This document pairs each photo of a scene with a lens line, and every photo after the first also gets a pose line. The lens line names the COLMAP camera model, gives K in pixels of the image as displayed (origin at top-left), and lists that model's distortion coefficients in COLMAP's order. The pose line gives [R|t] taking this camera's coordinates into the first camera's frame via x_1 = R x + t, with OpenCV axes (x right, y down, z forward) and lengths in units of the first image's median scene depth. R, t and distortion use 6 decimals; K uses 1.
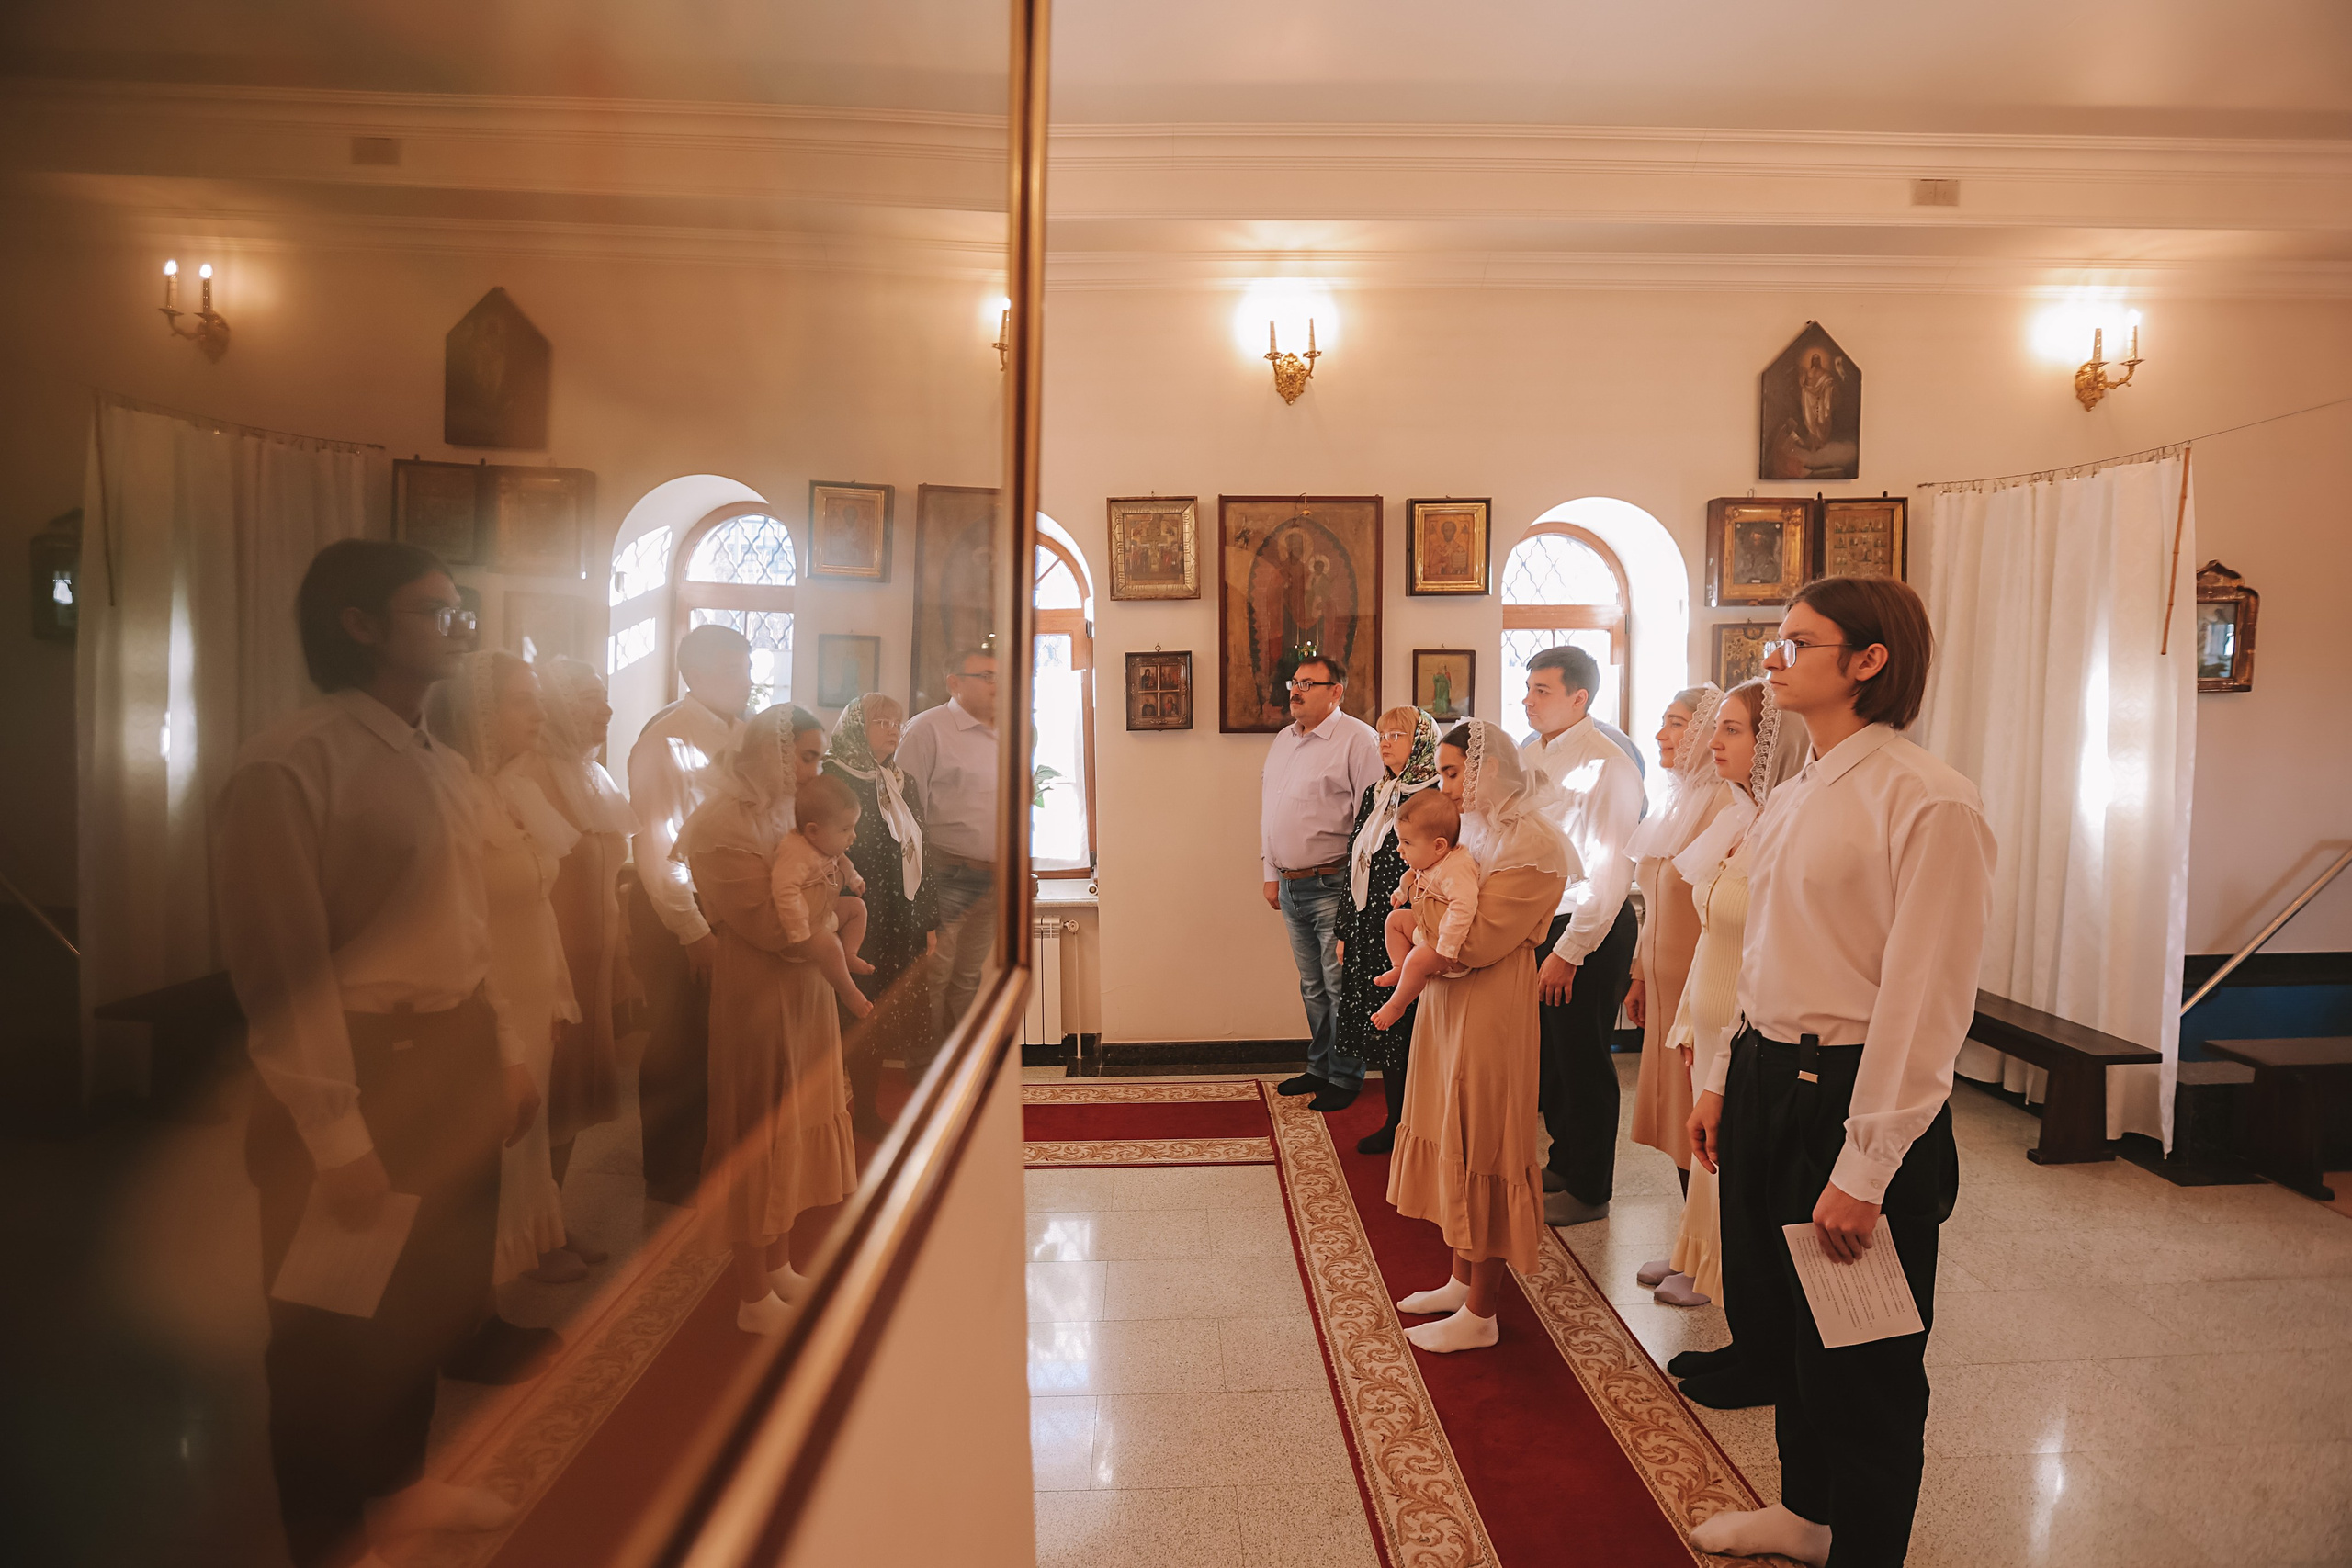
lens RADIAL K [[1112.2, 0, 1162.8], [0, 1112.2, 775.3], [0, 0, 1]] dist [-0.039093, 0.012457]
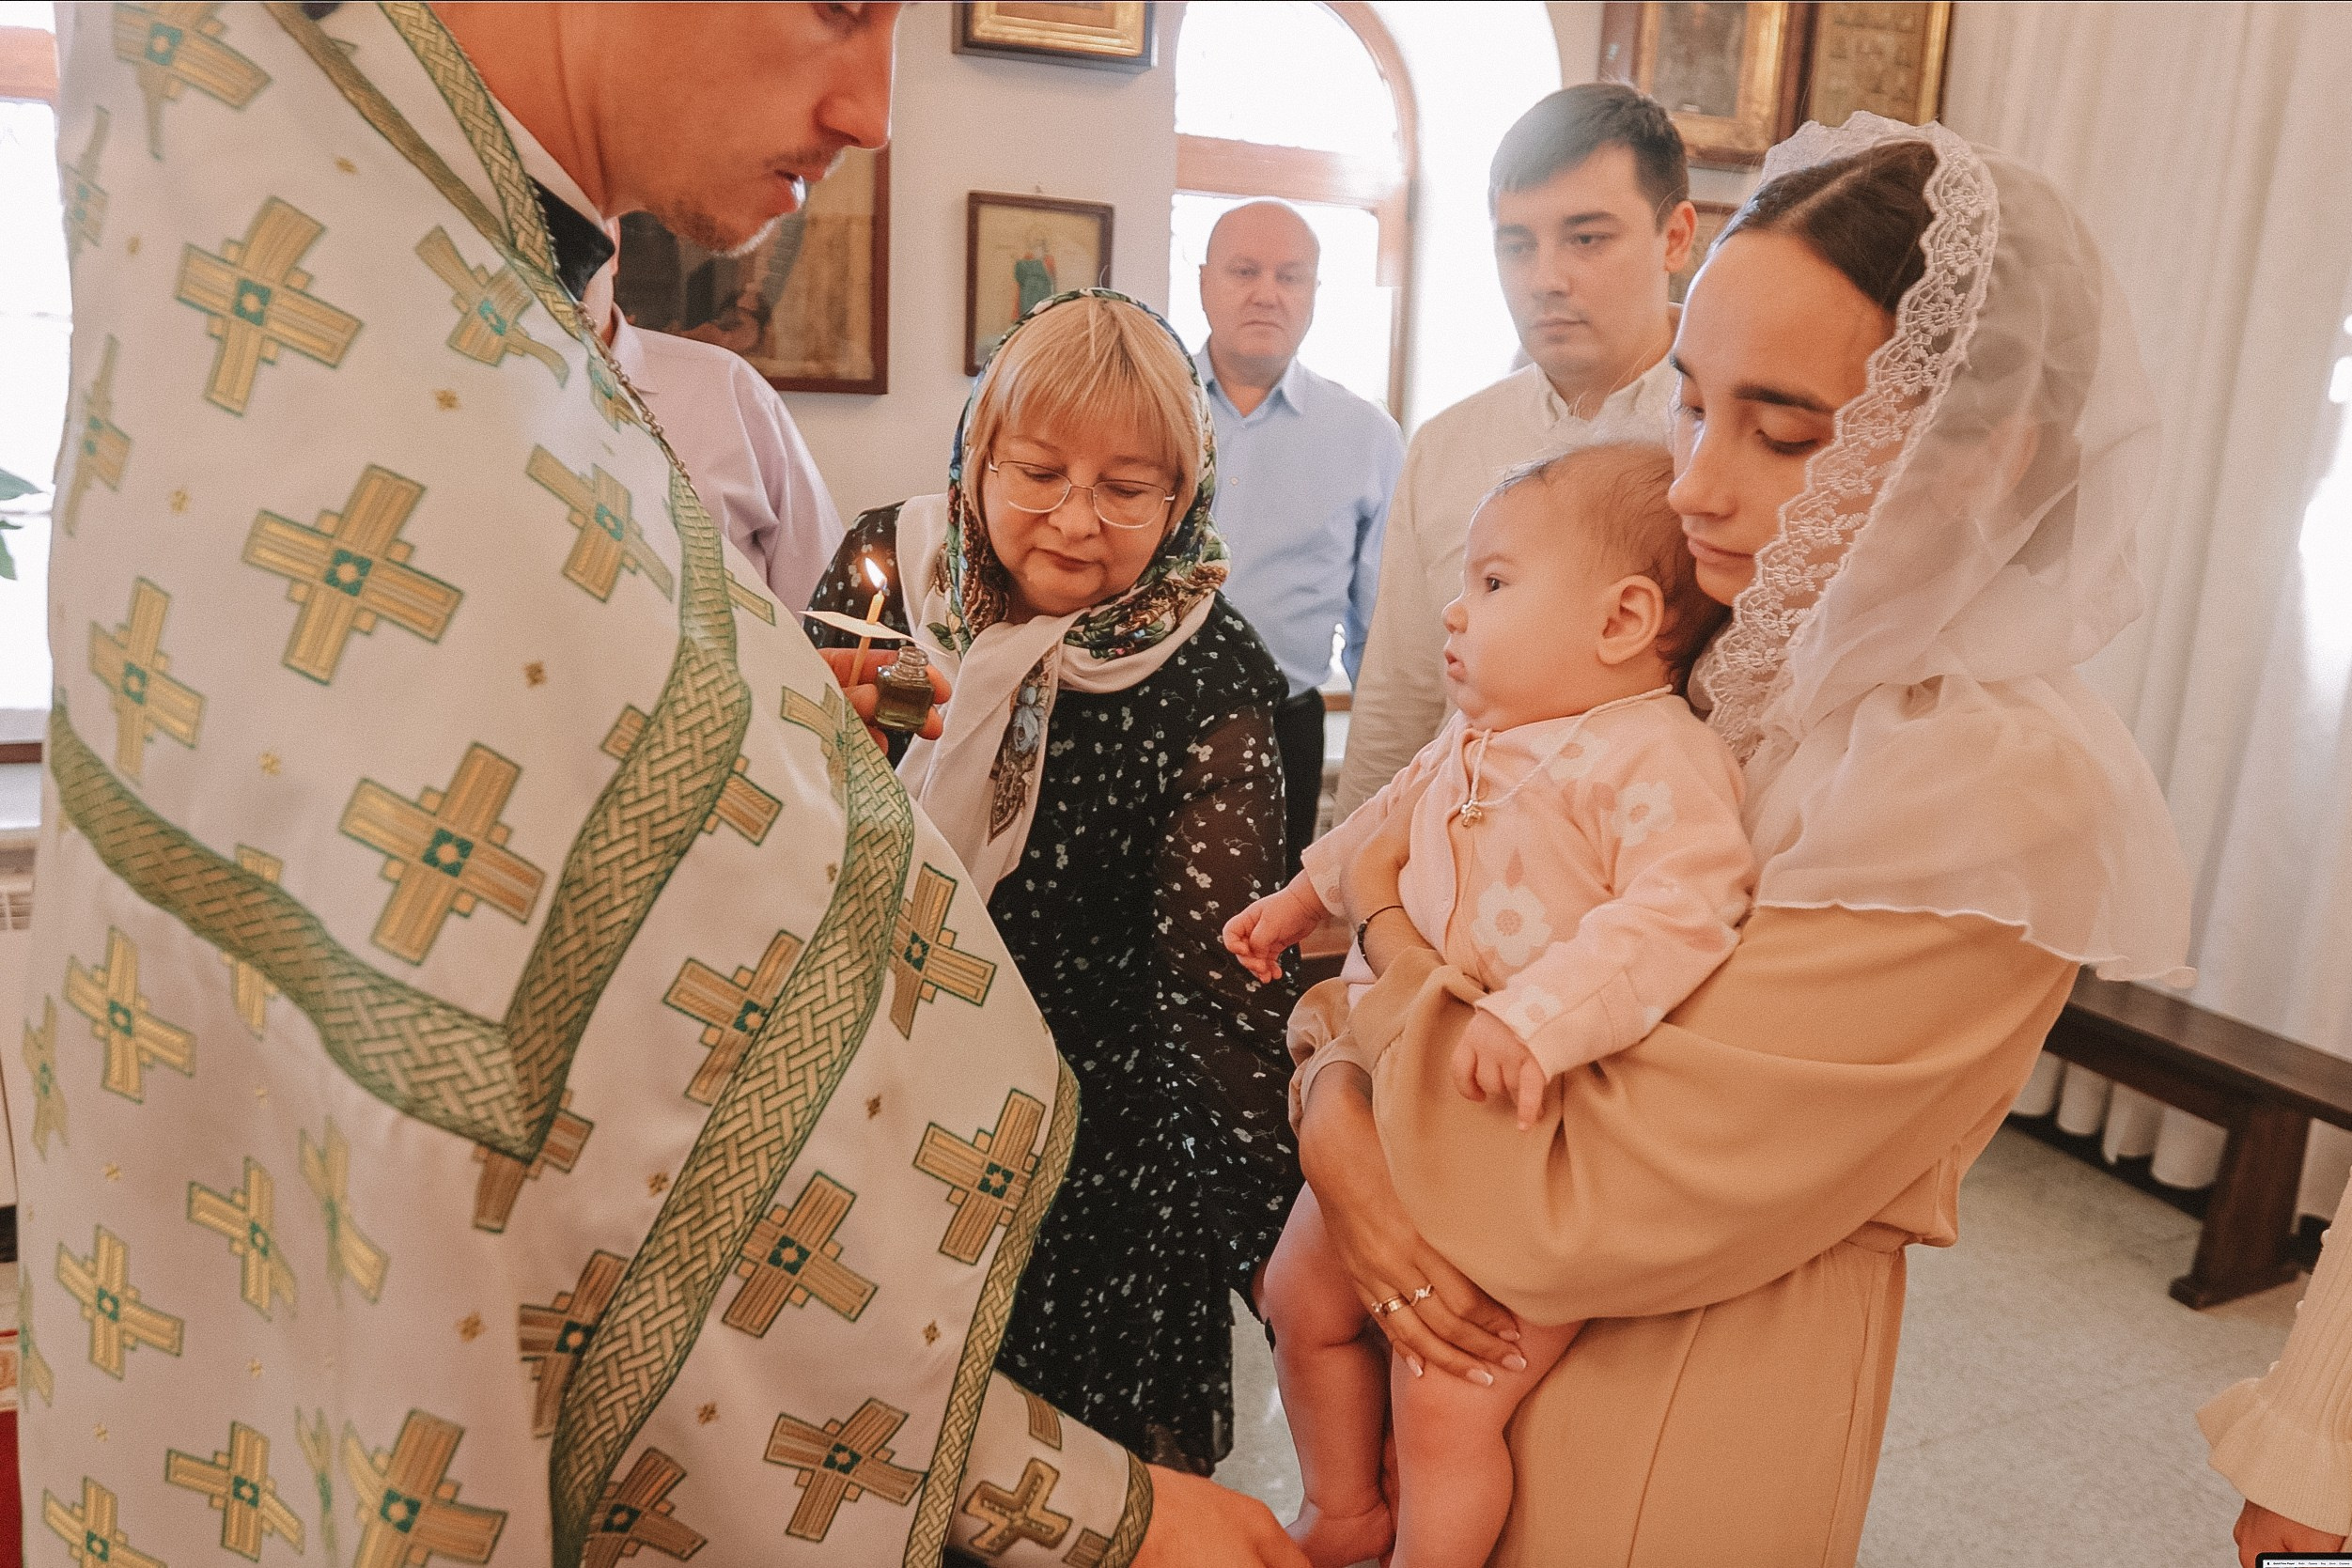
lens RADIAL K [[1724.0, 0, 1176.0], [0, 1724.0, 784.0], [0, 0, 1]] dist [-0.049275, 0.000341]
pose [[0.933943, -0.033557, 0.355843, 0.068900], [-0.018494, 0.989712, 0.141870, 0.008840], [-0.356943, -0.139080, 0.923715, 0.375185]]
